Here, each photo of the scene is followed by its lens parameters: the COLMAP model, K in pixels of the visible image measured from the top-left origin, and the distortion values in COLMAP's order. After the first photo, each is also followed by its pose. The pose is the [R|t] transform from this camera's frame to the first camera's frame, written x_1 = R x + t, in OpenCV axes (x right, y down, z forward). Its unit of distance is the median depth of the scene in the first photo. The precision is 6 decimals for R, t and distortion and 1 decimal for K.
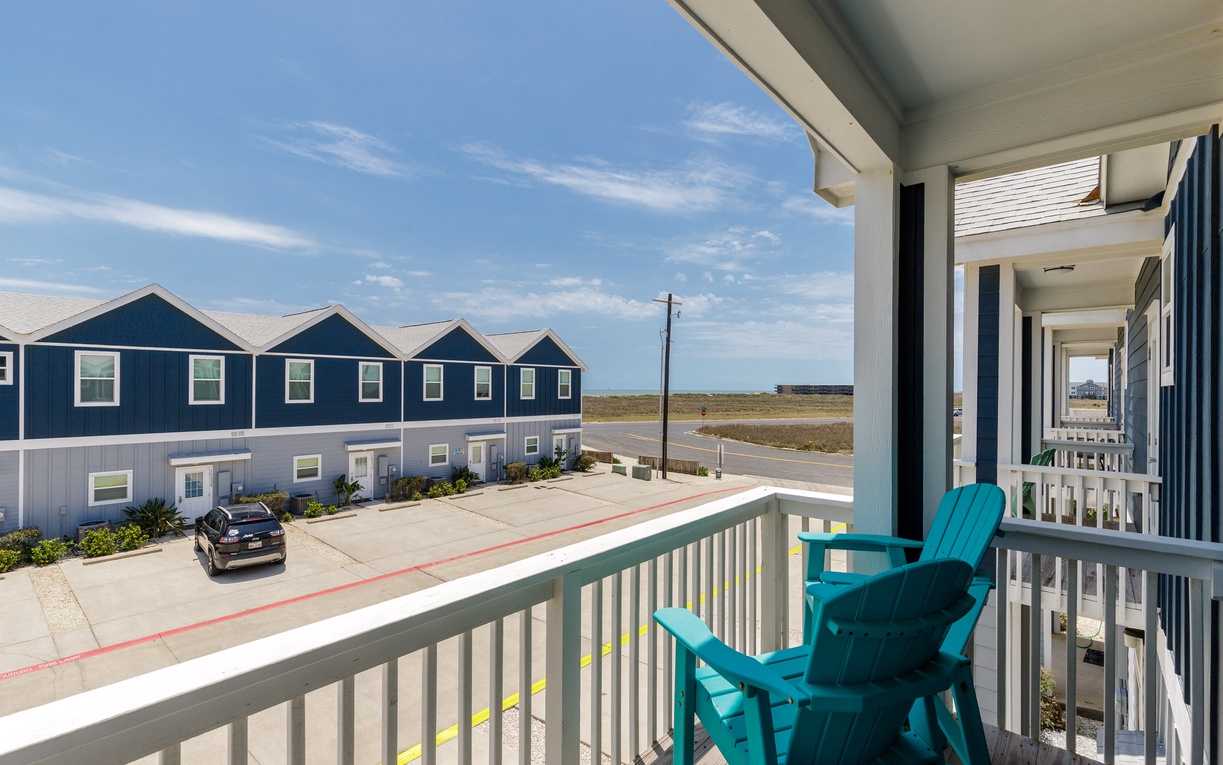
lens RADIAL K [[557.4, 0, 604.9], [0, 557.4, 388.1], [0, 0, 1]] dist [0.001808, 0.000841]
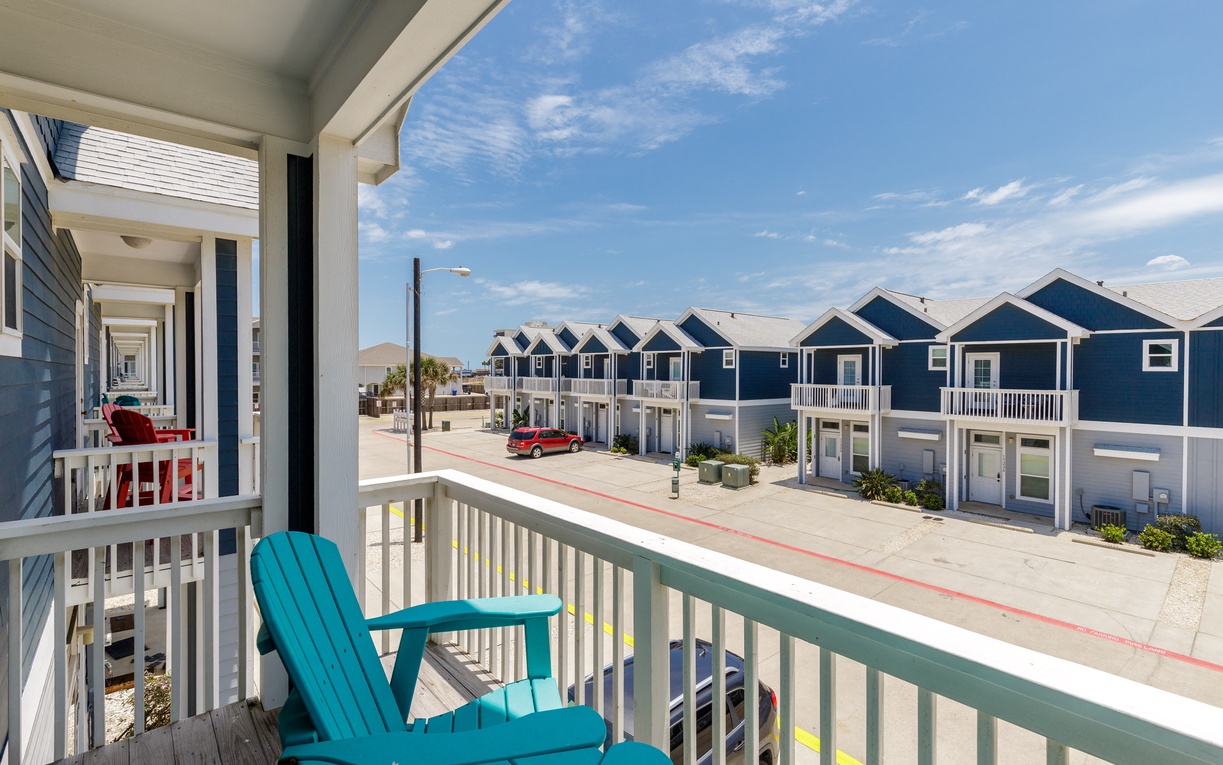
lens RADIAL K [[557.4, 0, 603.9], [0, 557.4, 374.8], [0, 0, 1]] dist [0.001808, 0.000841]
pose [[-0.162441, 0.001386, -0.986717, 0.153397], [-0.002860, 0.999994, 0.001876, 0.001741], [0.986714, 0.003127, -0.162436, 0.183475]]
